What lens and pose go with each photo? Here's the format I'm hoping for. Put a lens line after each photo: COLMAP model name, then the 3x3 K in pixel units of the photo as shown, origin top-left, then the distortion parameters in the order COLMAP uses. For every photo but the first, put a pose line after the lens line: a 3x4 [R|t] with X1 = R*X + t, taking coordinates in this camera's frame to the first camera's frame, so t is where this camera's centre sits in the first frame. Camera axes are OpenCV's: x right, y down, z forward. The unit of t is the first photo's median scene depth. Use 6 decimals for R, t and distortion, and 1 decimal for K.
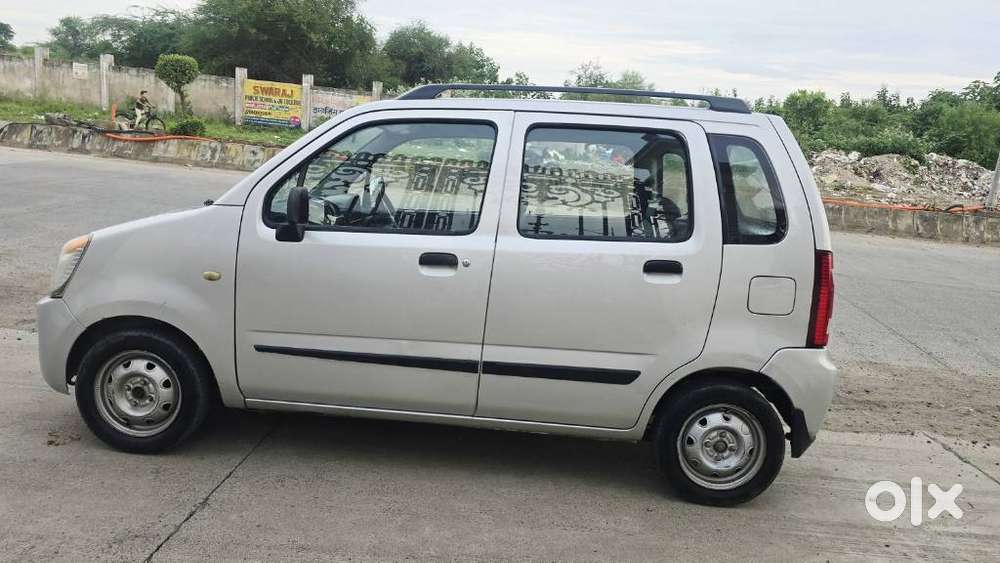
lens RADIAL K [[671.6, 0, 501.5], [0, 671.6, 278.3], [0, 0, 1]] dist [0.056683, -0.048601]
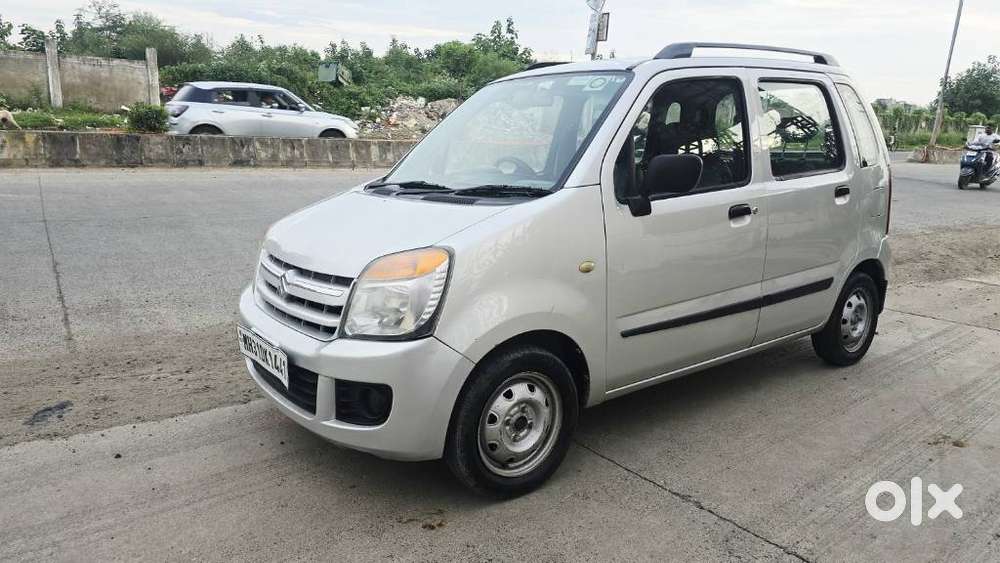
lens RADIAL K [[671.6, 0, 509.3], [0, 671.6, 273.0], [0, 0, 1]] dist [0.056683, -0.048601]
pose [[0.773750, -0.198866, 0.601467, -0.666772], [0.159719, 0.980017, 0.118560, -0.075104], [-0.613026, 0.004330, 0.790051, 0.234981]]
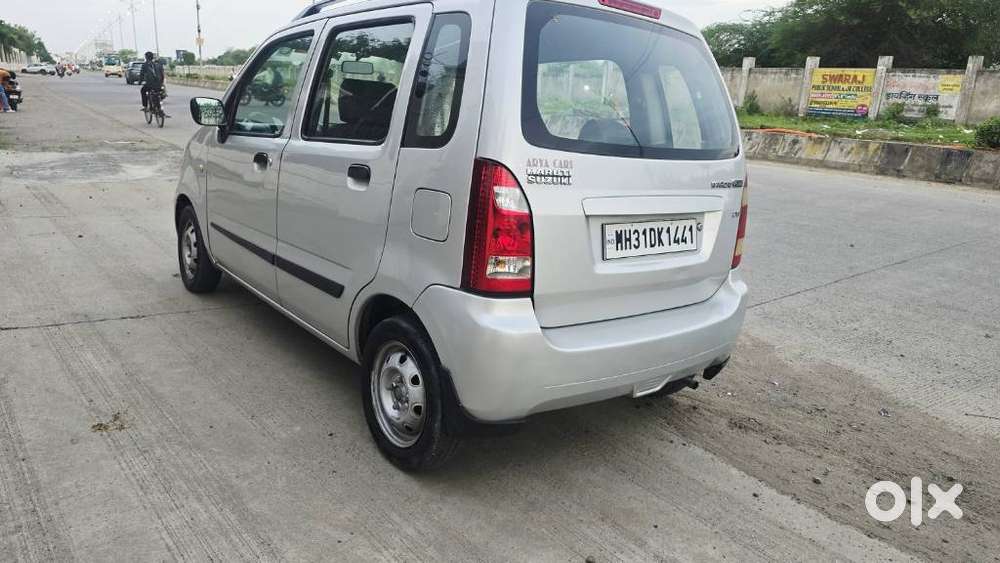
lens RADIAL K [[671.6, 0, 505.2], [0, 671.6, 282.5], [0, 0, 1]] dist [0.056683, -0.048601]
pose [[0.644228, 0.151617, -0.749655, 0.680391], [-0.149898, 0.986175, 0.070635, 0.022575], [0.750000, 0.066867, 0.658049, 0.362942]]
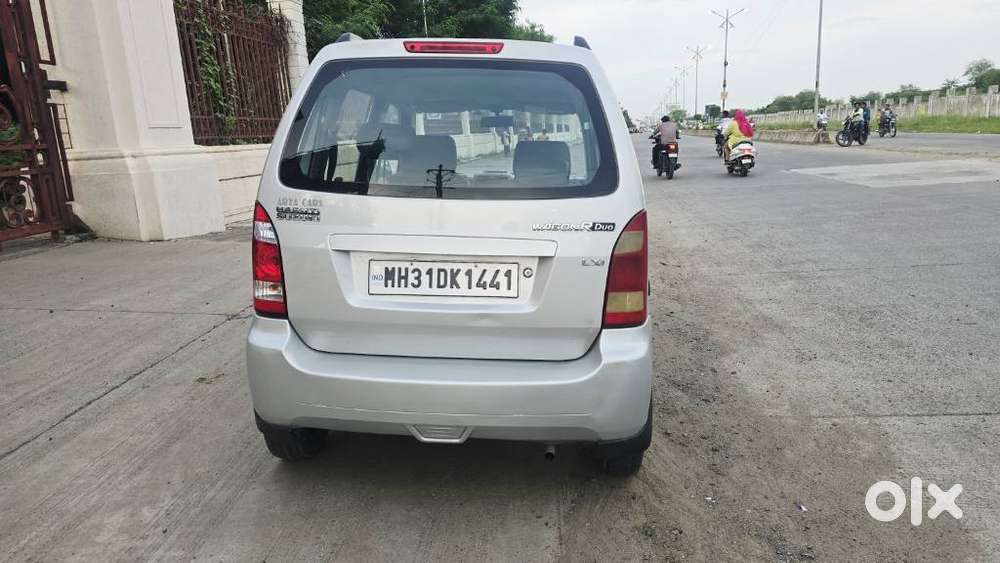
lens RADIAL K [[671.6, 0, 505.5], [0, 671.6, 279.6], [0, 0, 1]] dist [0.056683, -0.048601]
pose [[-0.049698, 0.124845, -0.990931, 0.864439], [-0.179088, 0.974963, 0.131815, -0.071496], [0.982577, 0.184015, -0.026096, 0.880814]]
